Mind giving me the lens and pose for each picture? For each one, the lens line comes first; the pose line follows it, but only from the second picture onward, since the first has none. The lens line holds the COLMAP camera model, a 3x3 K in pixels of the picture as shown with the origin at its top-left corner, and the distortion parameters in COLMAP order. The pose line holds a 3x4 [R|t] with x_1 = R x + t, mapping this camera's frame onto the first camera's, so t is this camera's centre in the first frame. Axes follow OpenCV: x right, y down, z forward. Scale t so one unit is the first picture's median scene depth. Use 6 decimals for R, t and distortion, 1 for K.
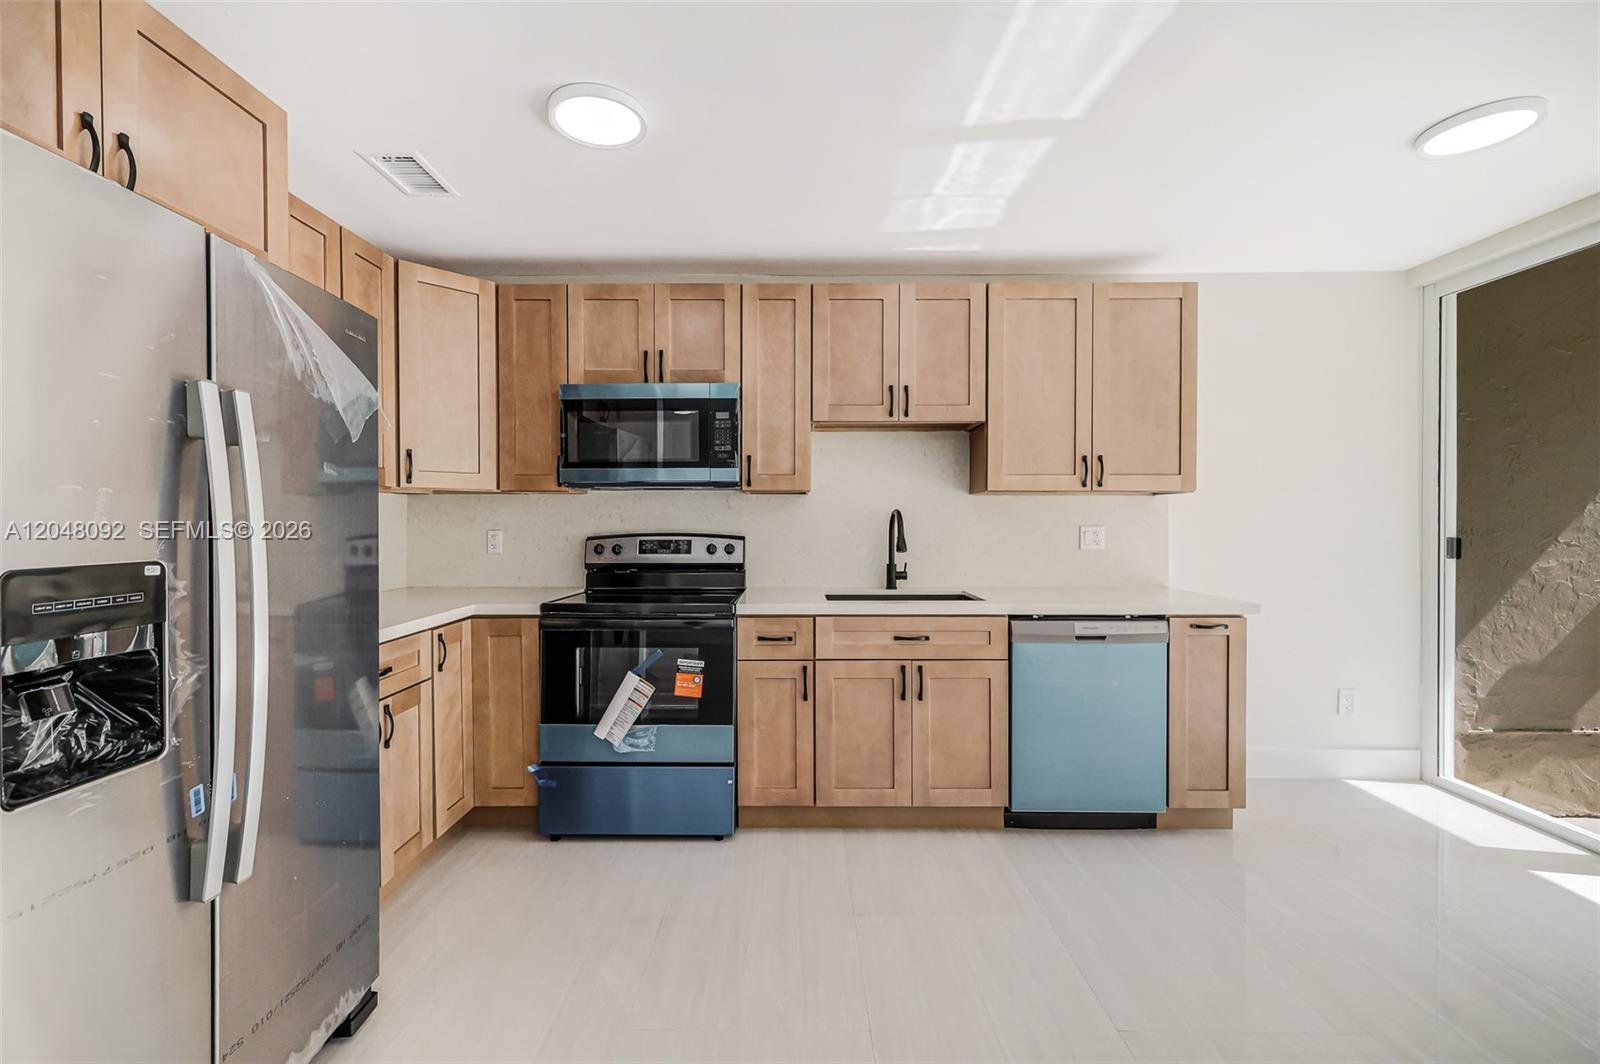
lens RADIAL K [[678.0, 0, 800.0], [0, 678.0, 532.0], [0, 0, 1]] dist [-0.000111, 0.000049]
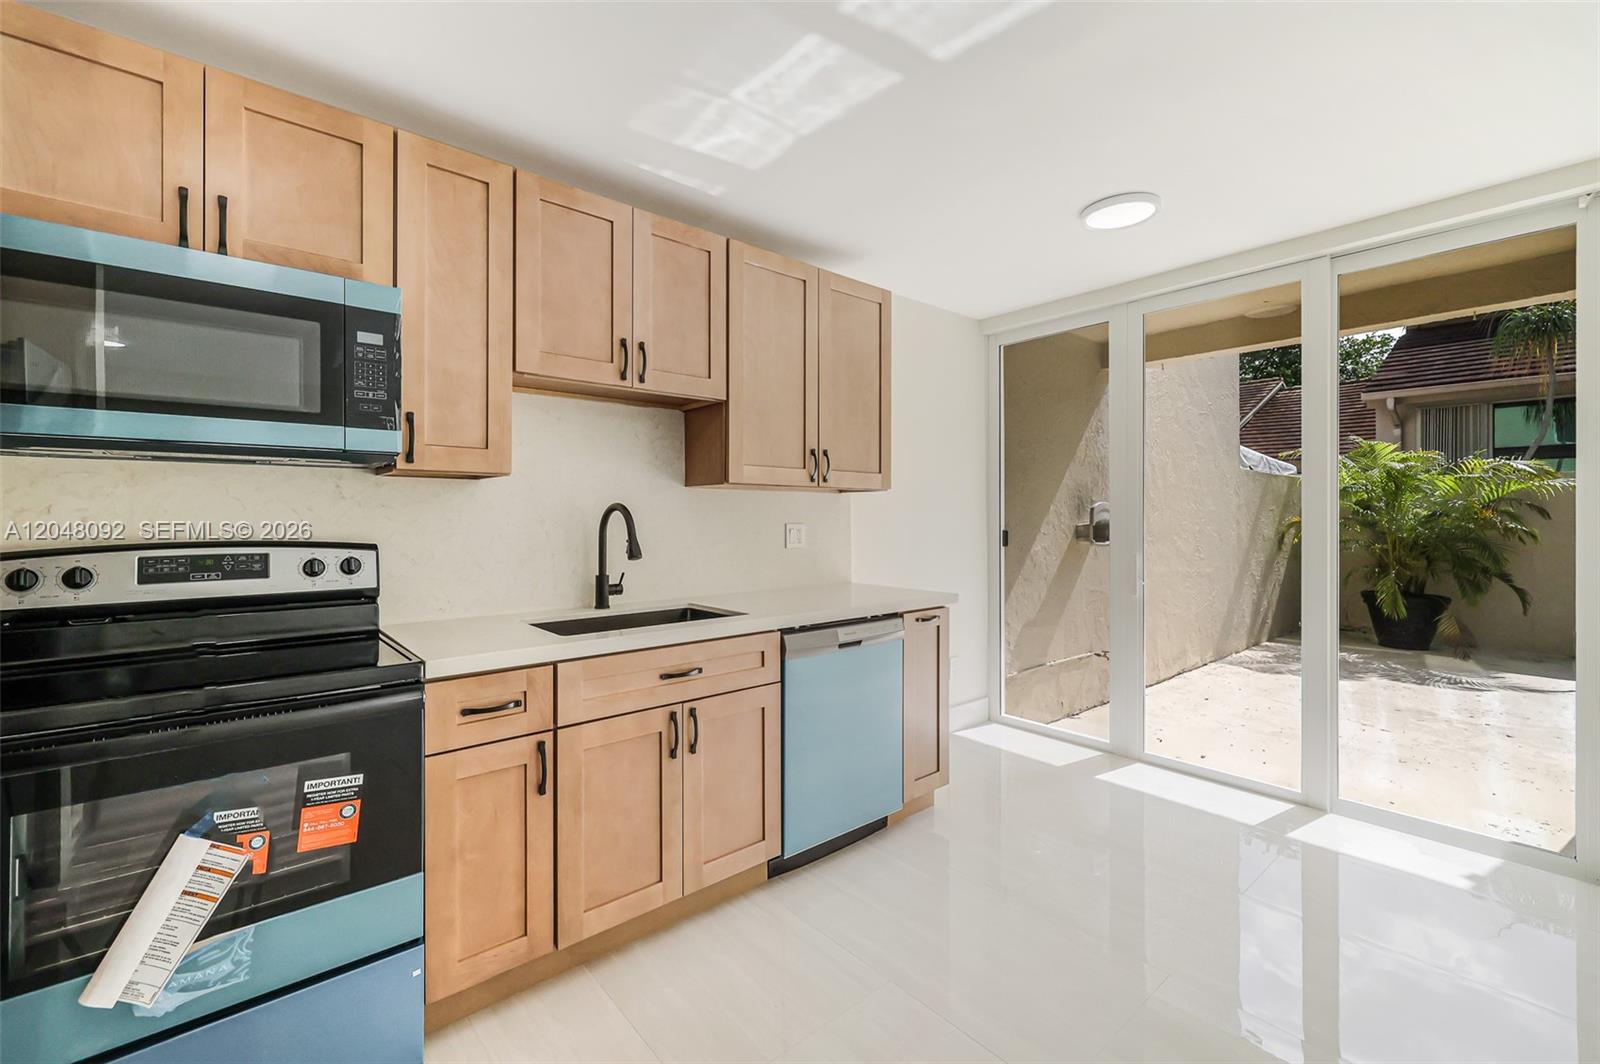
lens RADIAL K [[665.7, 0, 795.3], [0, 665.7, 519.0], [0, 0, 1]] dist [0.000908, -0.000132]
pose [[0.762318, -0.002743, 0.647197, -0.200633], [0.012361, 0.999870, -0.010322, -0.006058], [-0.647084, 0.015868, 0.762253, 0.319095]]
